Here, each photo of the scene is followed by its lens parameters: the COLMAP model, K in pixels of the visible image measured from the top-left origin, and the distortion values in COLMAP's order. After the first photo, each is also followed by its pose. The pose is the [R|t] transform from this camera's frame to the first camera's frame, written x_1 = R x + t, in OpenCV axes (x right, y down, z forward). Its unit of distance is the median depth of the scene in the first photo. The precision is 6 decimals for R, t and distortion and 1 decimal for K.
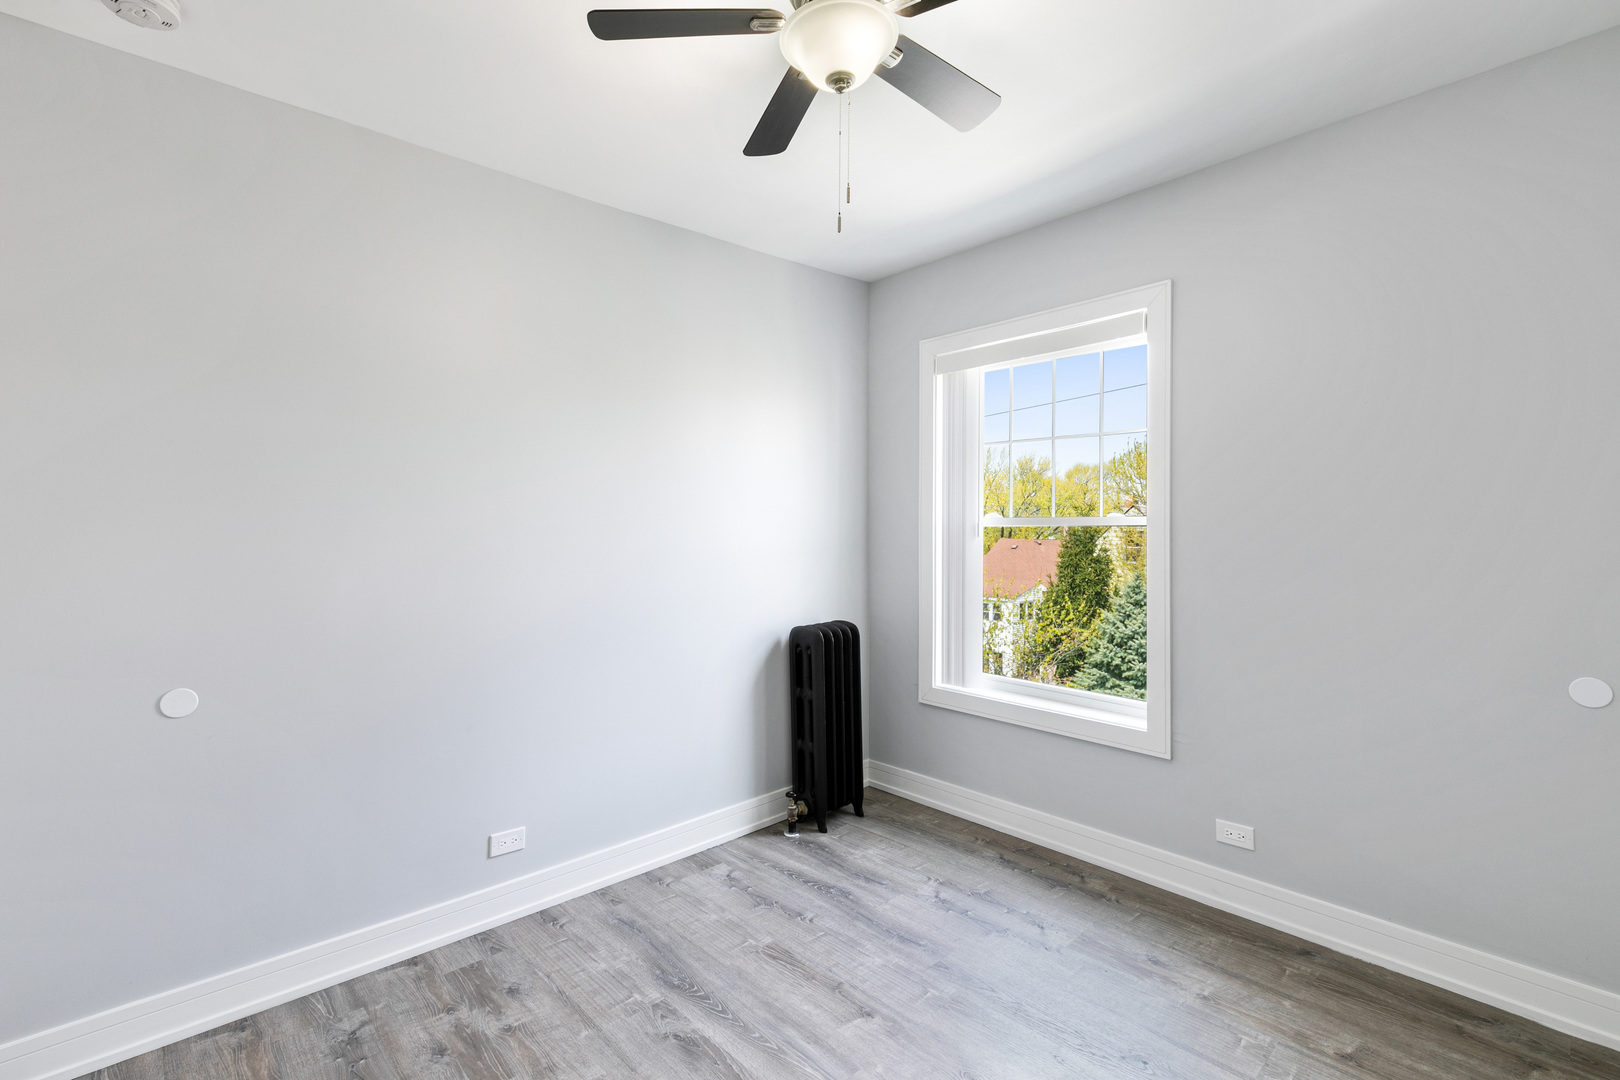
lens RADIAL K [[734.6, 0, 811.5], [0, 734.6, 533.9], [0, 0, 1]] dist [0.013060, -0.000585]
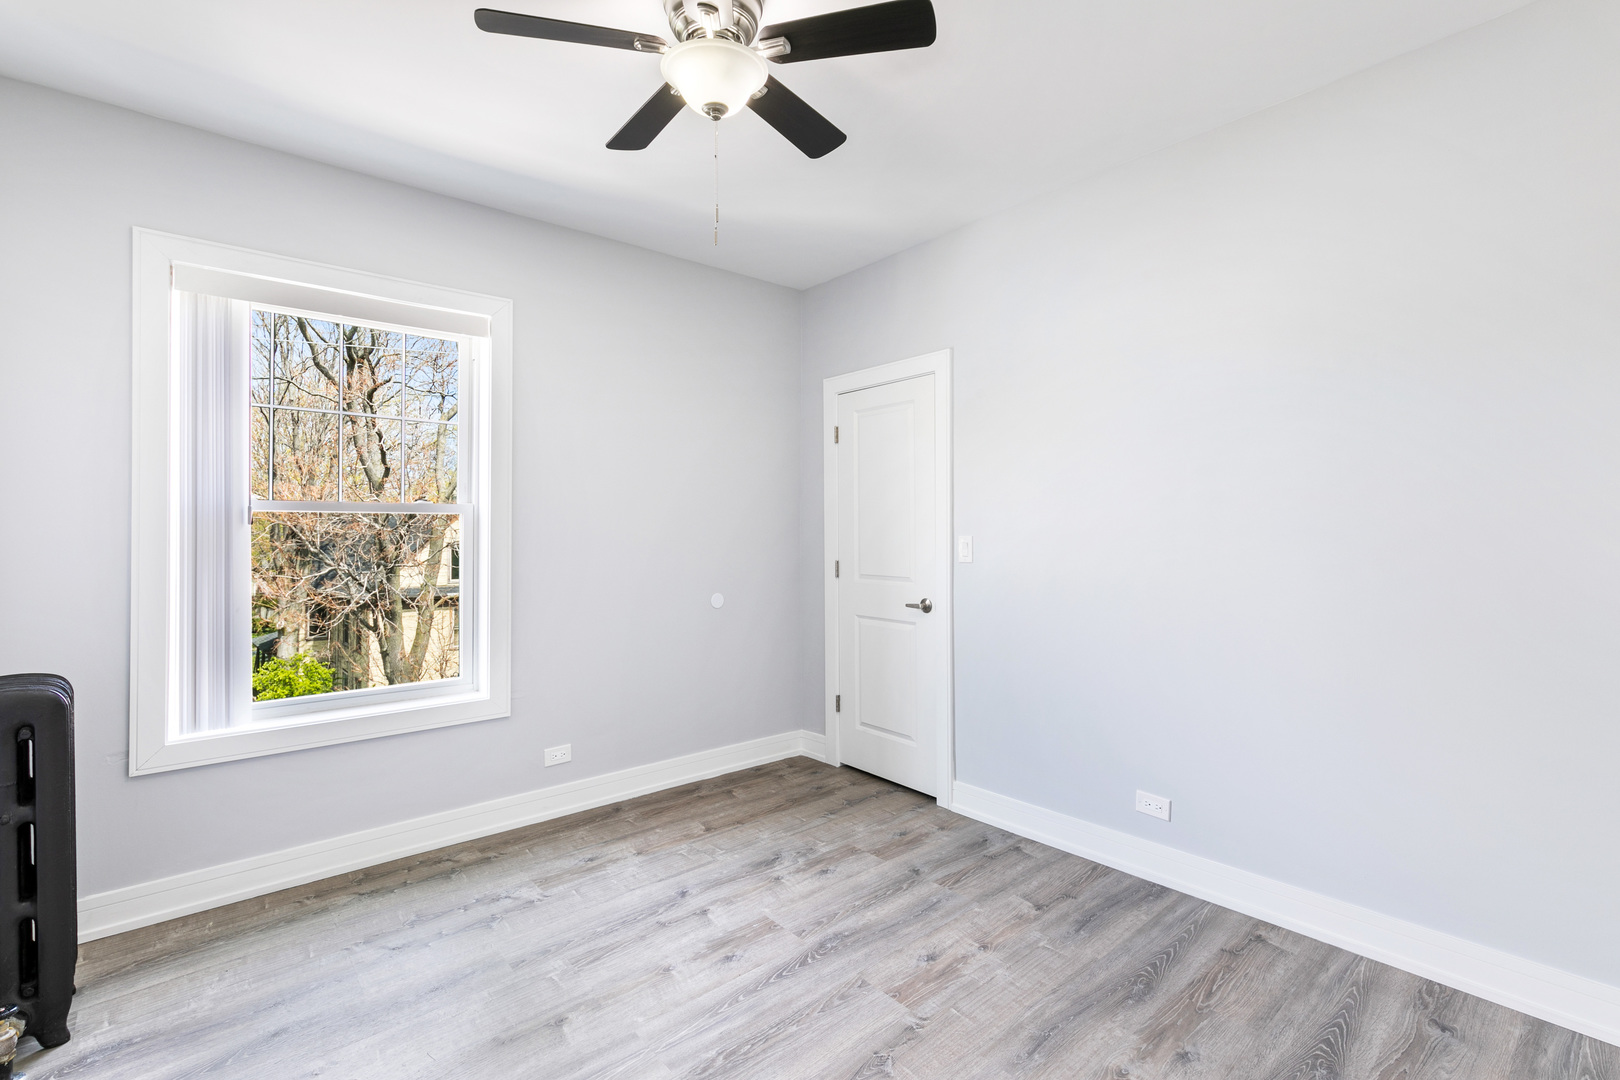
lens RADIAL K [[734.6, 0, 808.0], [0, 734.6, 531.4], [0, 0, 1]] dist [0.013060, -0.000585]
pose [[0.038460, -0.004153, 0.999252, -0.685849], [0.003569, 0.999986, 0.004018, 0.012329], [-0.999254, 0.003412, 0.038474, 0.510383]]
